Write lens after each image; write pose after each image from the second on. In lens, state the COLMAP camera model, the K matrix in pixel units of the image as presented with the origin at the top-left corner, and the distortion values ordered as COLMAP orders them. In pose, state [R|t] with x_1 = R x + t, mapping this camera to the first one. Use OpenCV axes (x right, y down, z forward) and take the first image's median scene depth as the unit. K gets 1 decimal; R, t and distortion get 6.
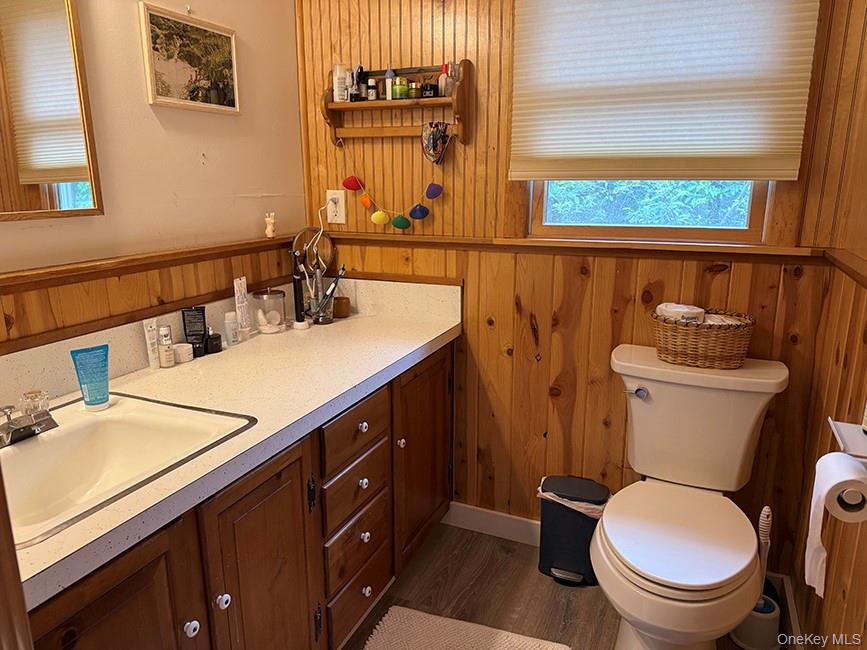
lens RADIAL K [[618.6, 0, 433.9], [0, 618.6, 328.7], [0, 0, 1]] dist [0.063920, -0.078473]
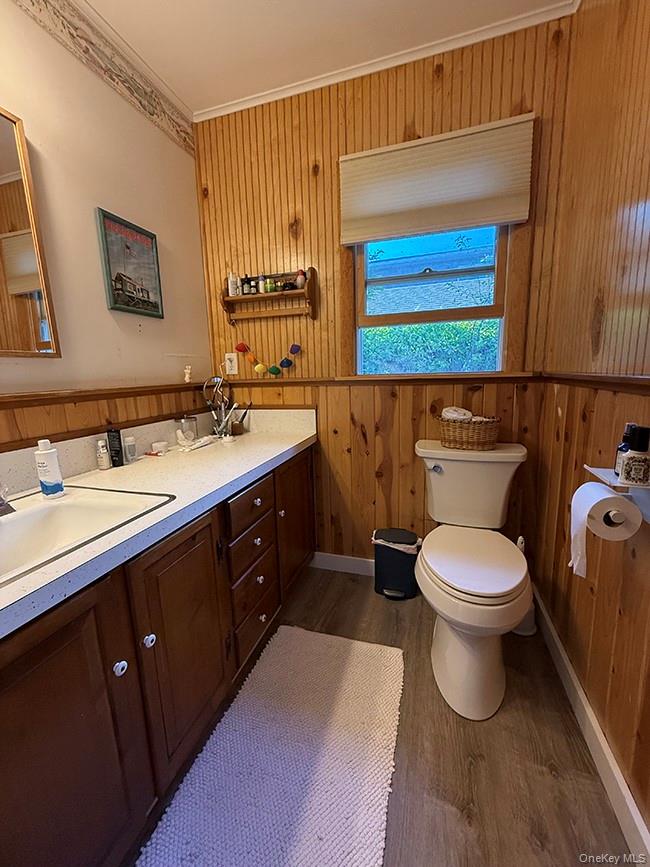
lens RADIAL K [[350.2, 0, 325.4], [0, 350.2, 430.4], [0, 0, 1]] dist [0.001286, 0.000470]
pose [[0.994067, -0.045786, 0.098668, -0.020924], [0.052759, 0.996202, -0.069264, 0.047615], [-0.095122, 0.074059, 0.992707, 0.136274]]
